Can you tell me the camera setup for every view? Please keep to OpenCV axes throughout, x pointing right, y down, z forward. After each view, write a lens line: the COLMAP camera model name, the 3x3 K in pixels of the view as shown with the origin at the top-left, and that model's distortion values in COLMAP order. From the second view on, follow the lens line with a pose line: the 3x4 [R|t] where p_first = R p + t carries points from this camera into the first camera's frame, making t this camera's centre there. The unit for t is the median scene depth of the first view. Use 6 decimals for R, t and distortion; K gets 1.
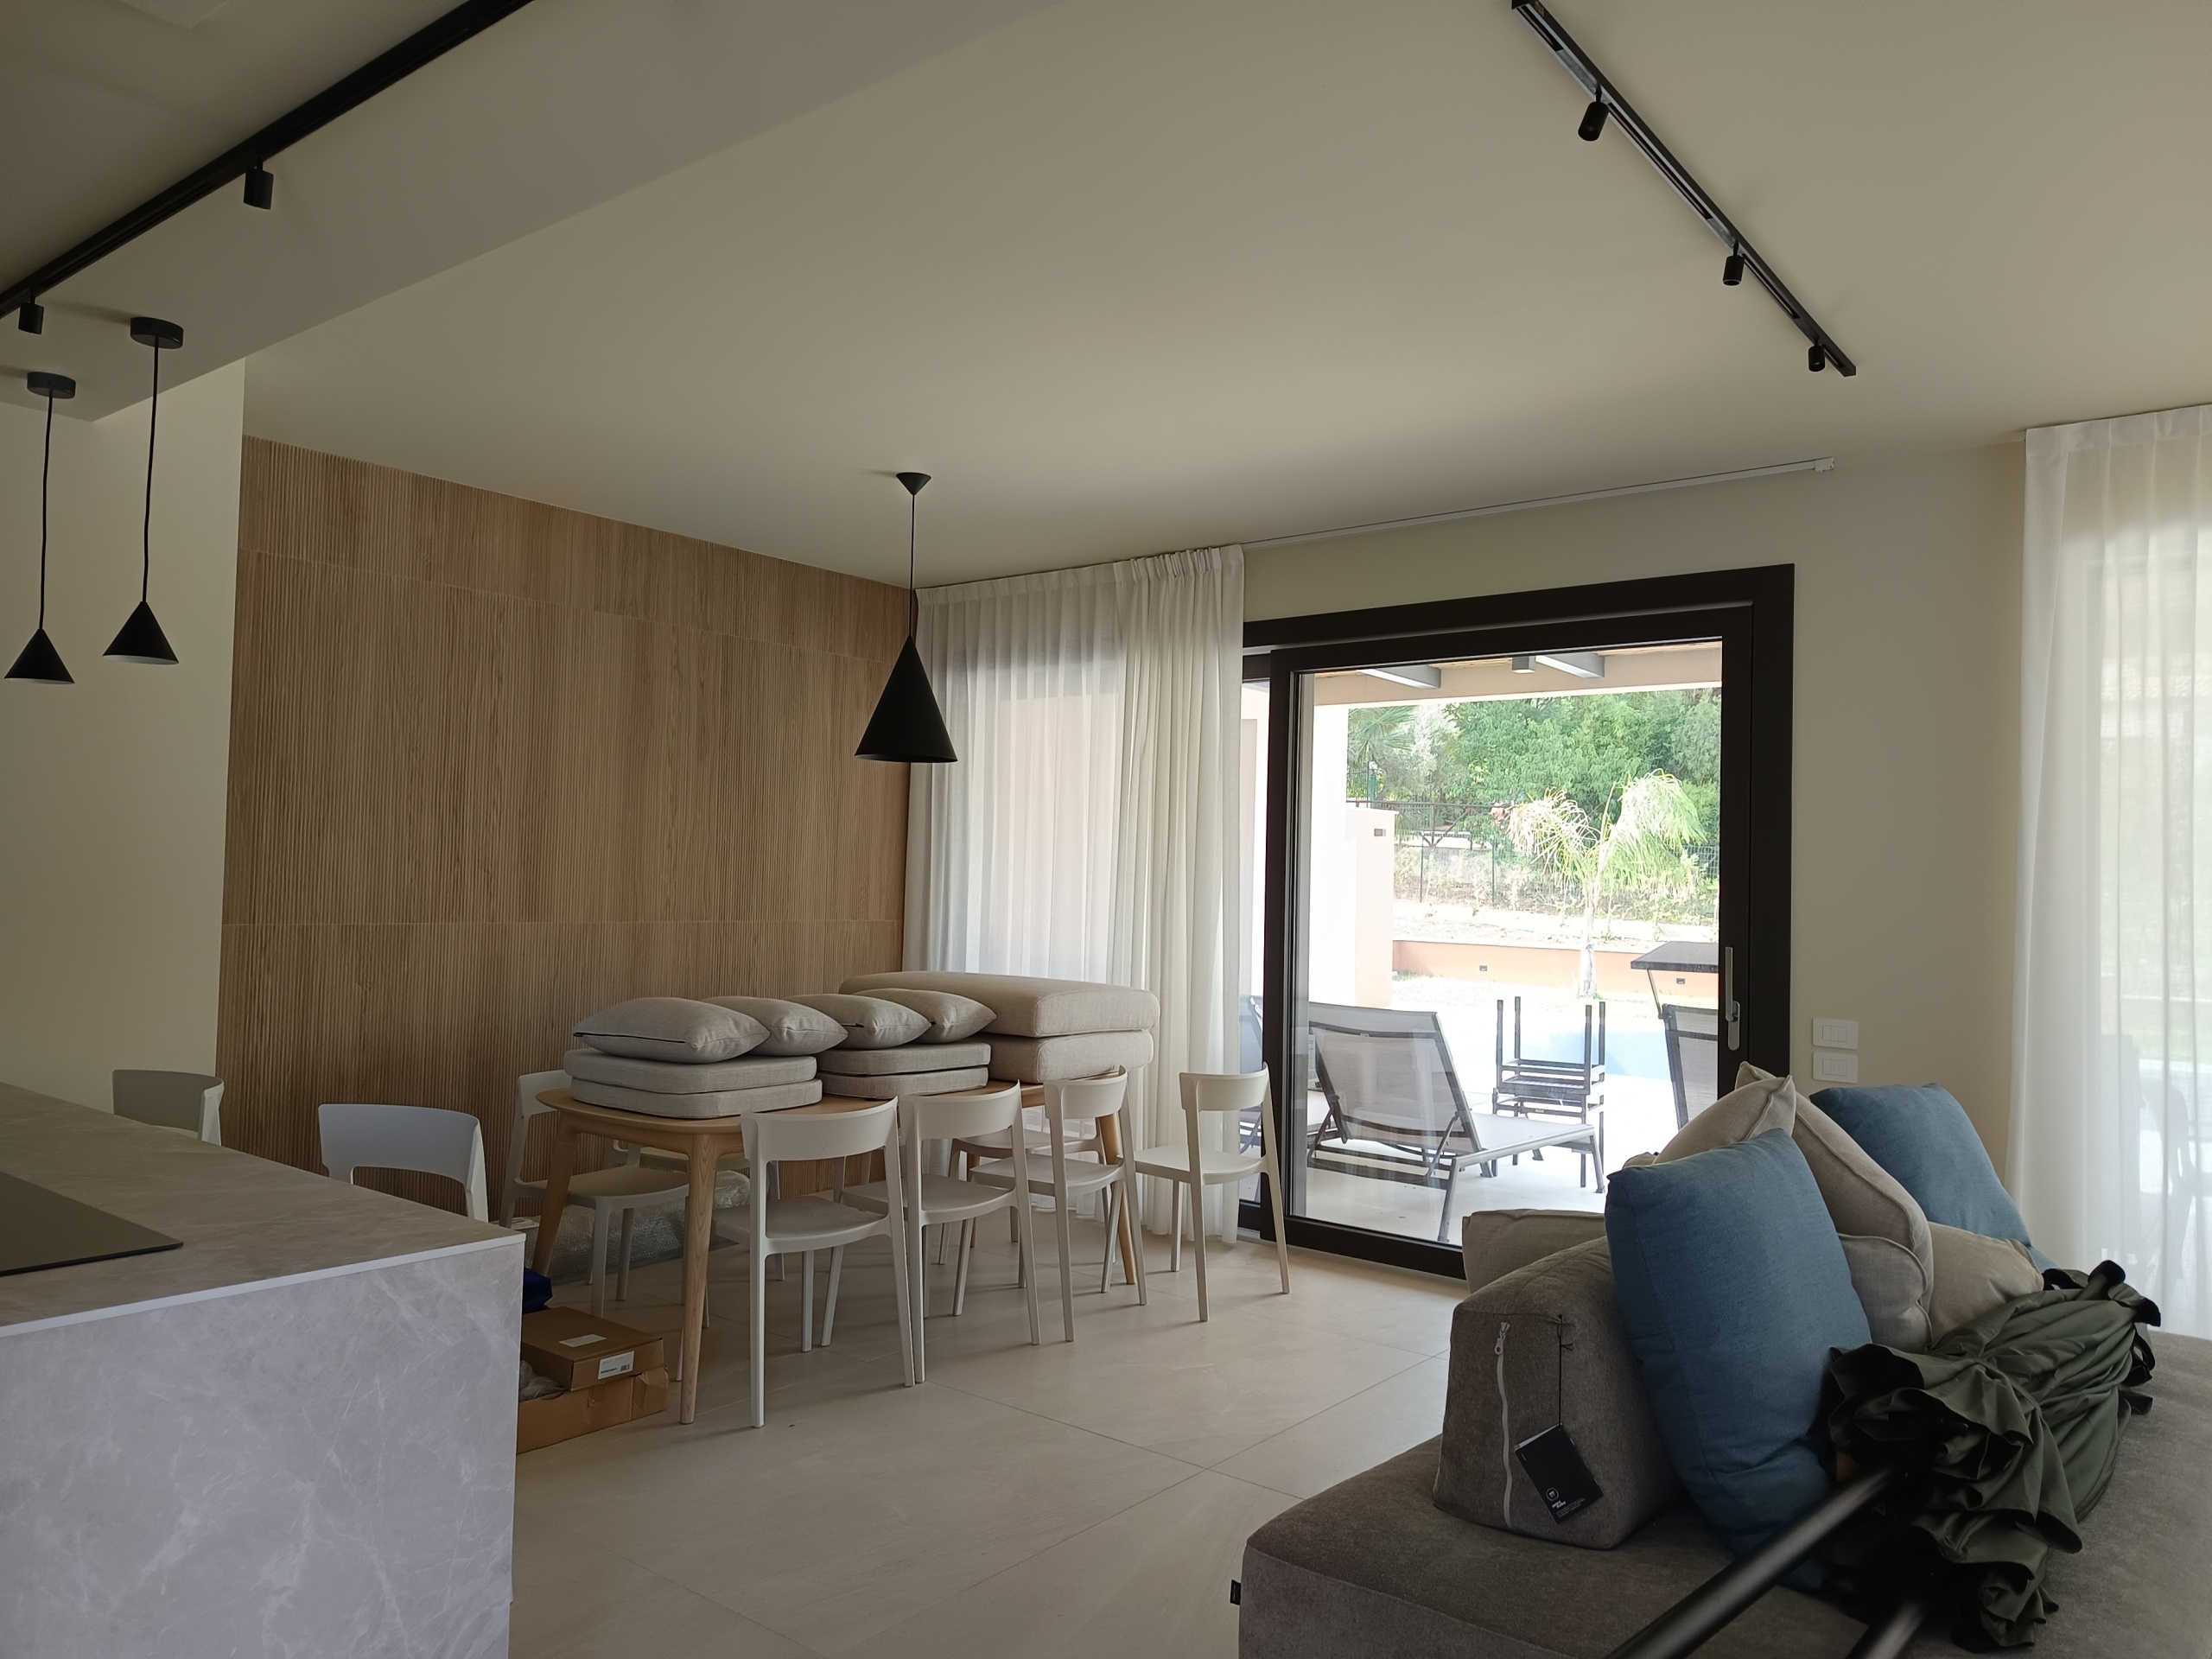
lens RADIAL K [[1539.7, 0, 1106.0], [0, 1539.7, 829.5], [0, 0, 1]] dist [0.066043, -0.078202]
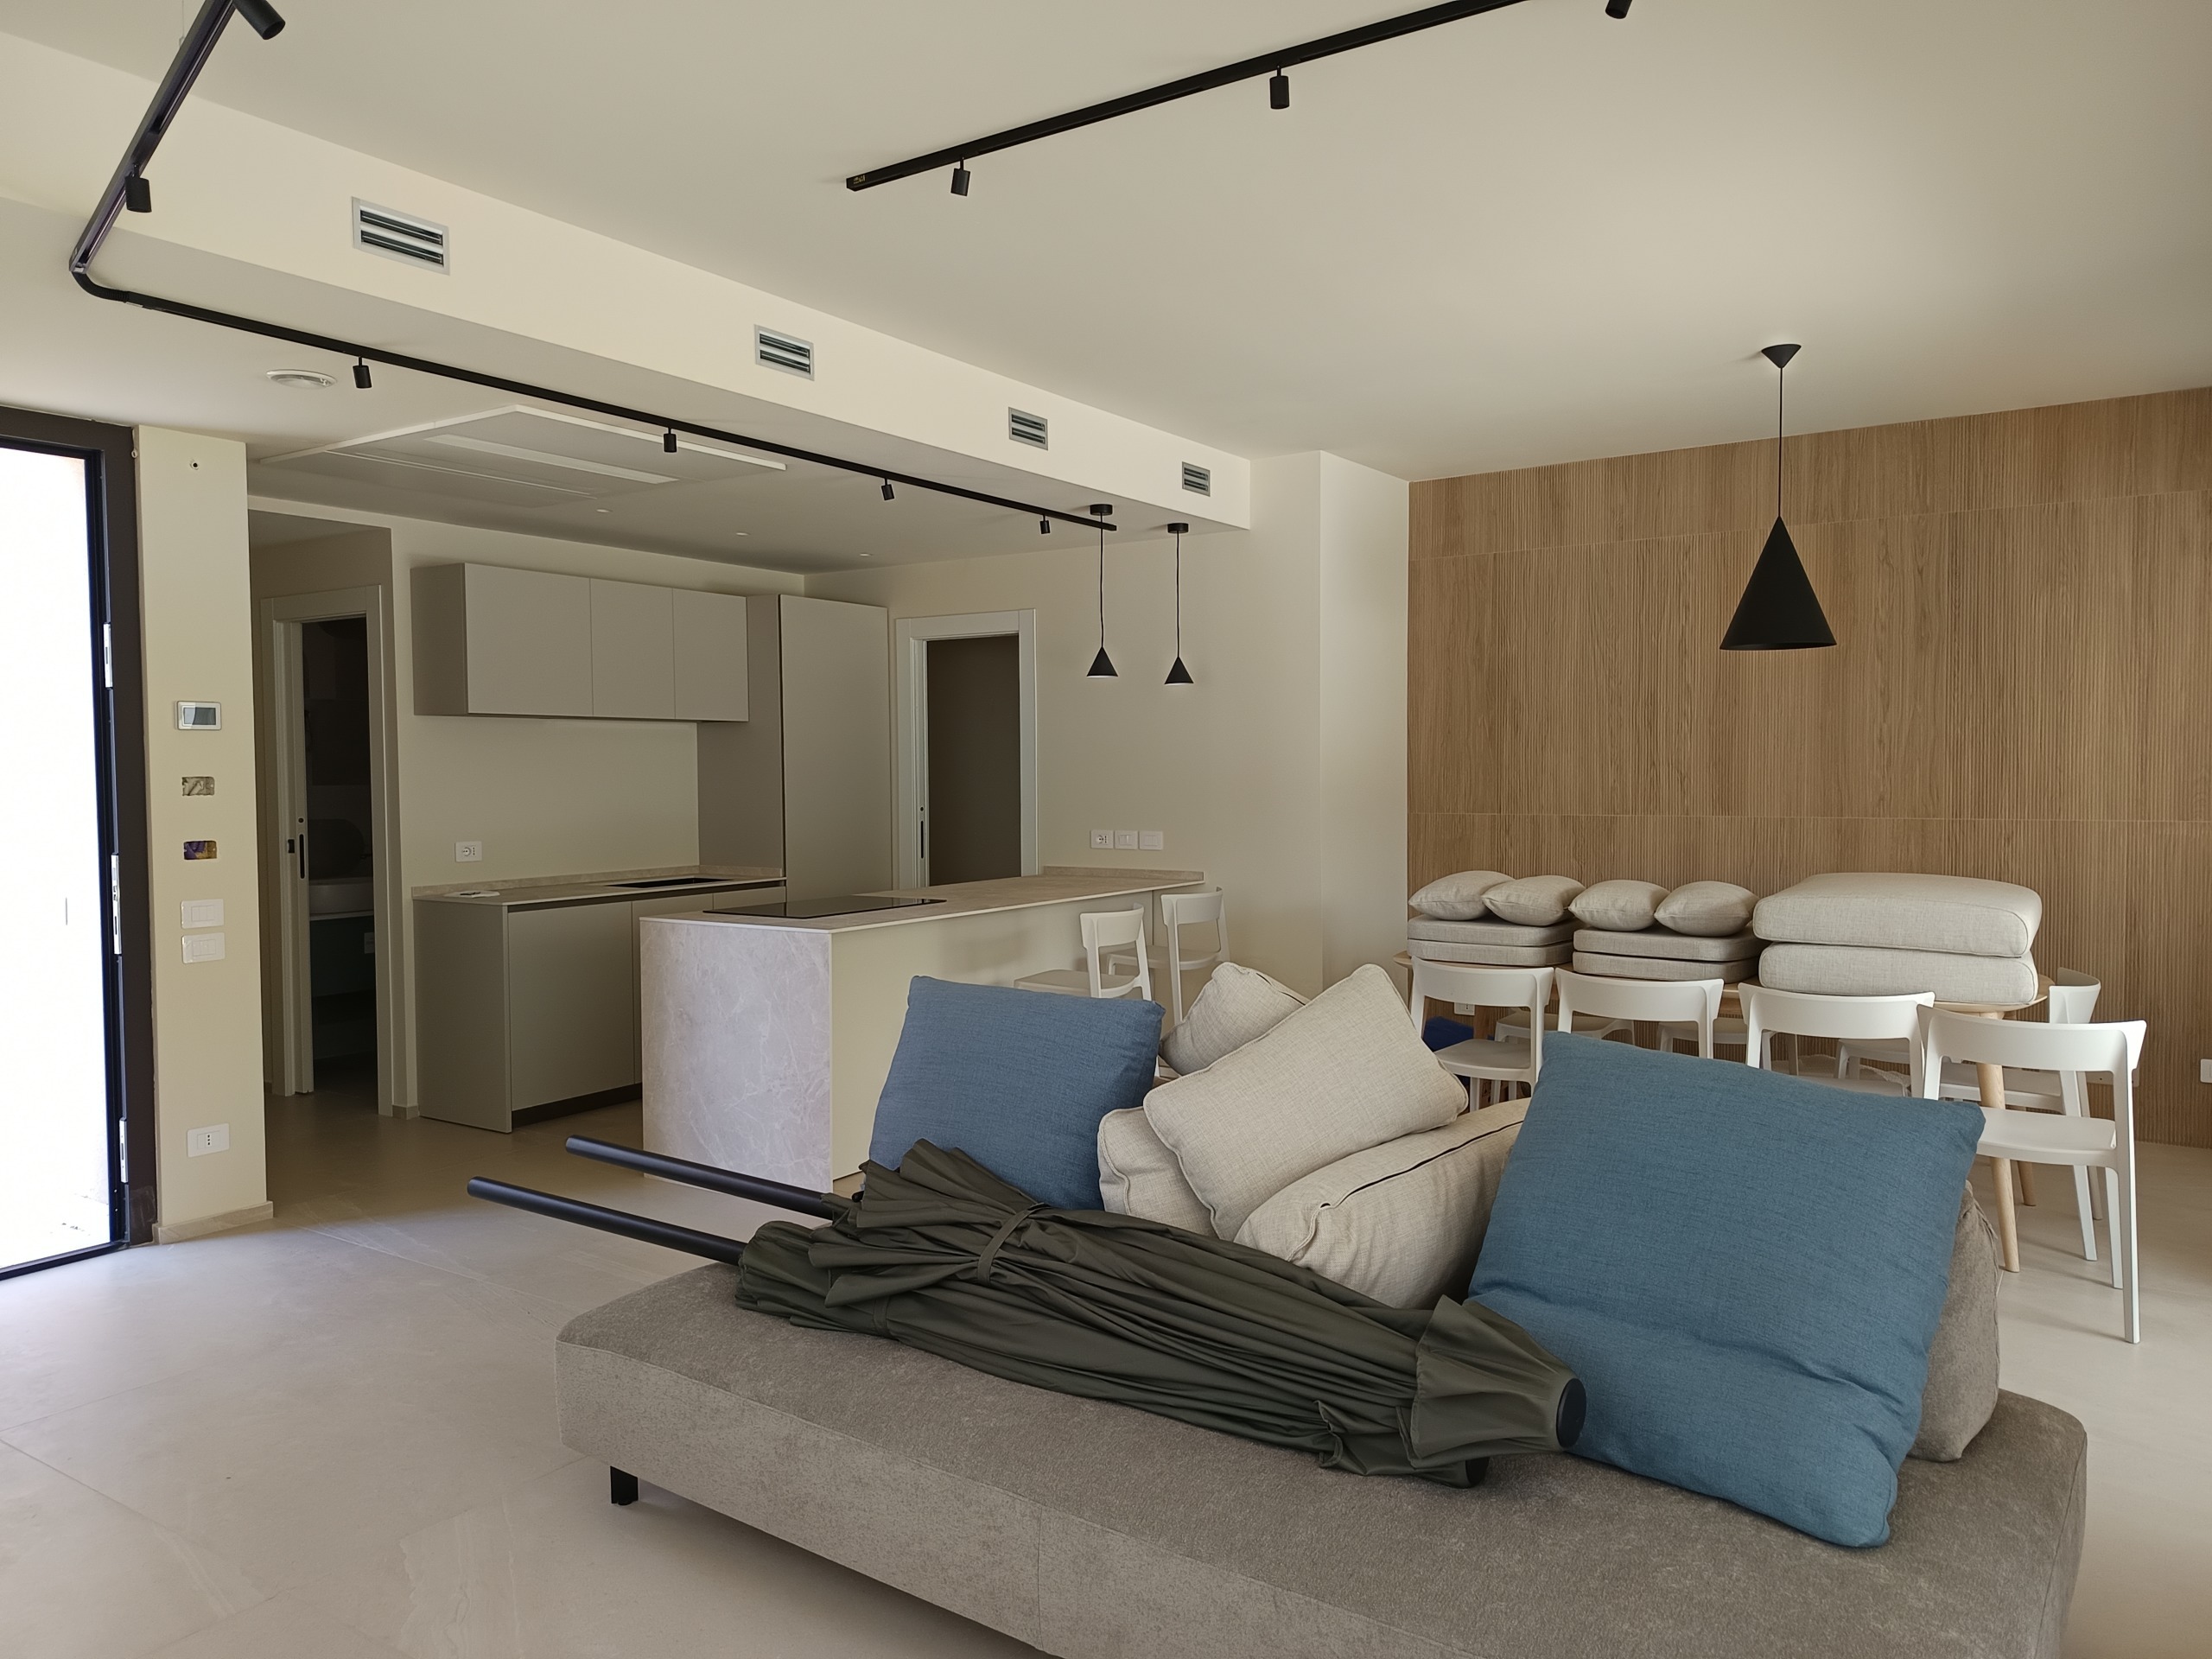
lens RADIAL K [[1543.0, 0, 1106.0], [0, 1543.0, 829.5], [0, 0, 1]] dist [0.069545, -0.084874]
pose [[0.075769, 0.013275, -0.997037, 0.842551], [0.042964, 0.998939, 0.016565, 0.035864], [0.996199, -0.044092, 0.075118, 0.522852]]
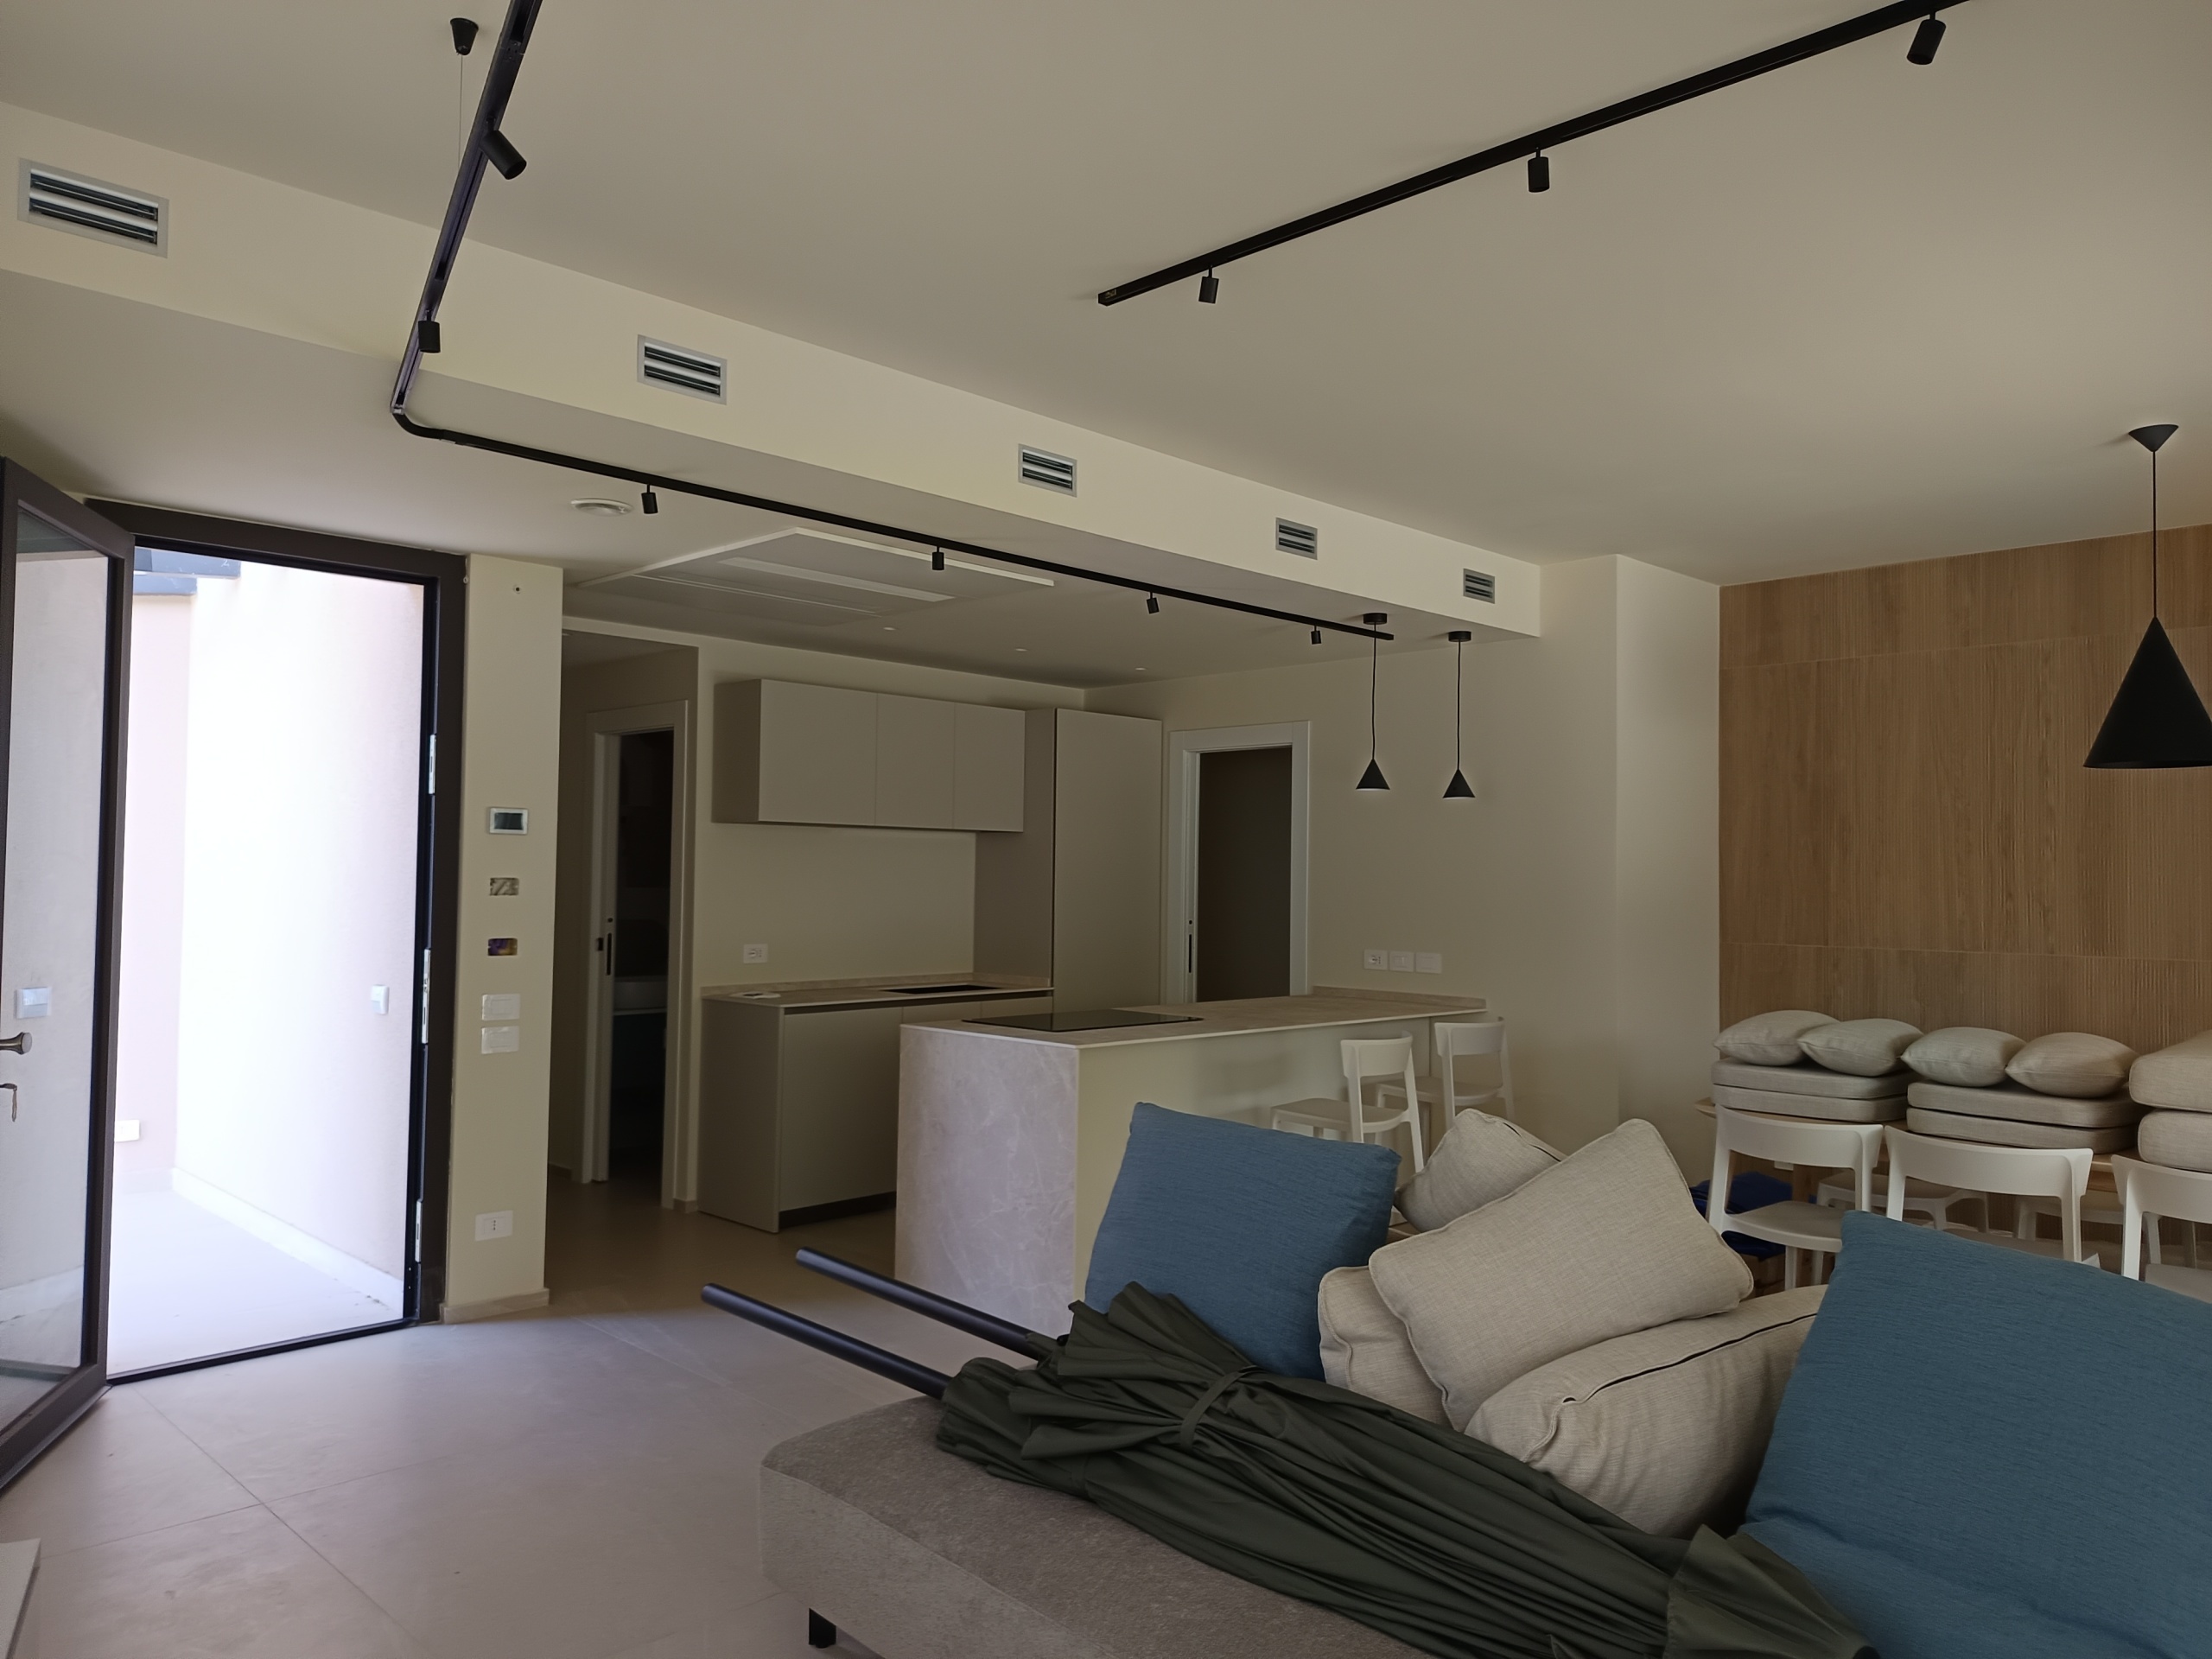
lens RADIAL K [[1547.9, 0, 1106.0], [0, 1547.9, 829.5], [0, 0, 1]] dist [0.063044, -0.085223]
pose [[-0.117800, -0.059295, -0.991266, 0.809711], [0.017146, 0.997945, -0.061732, 0.033601], [0.992889, -0.024268, -0.116541, 0.551669]]
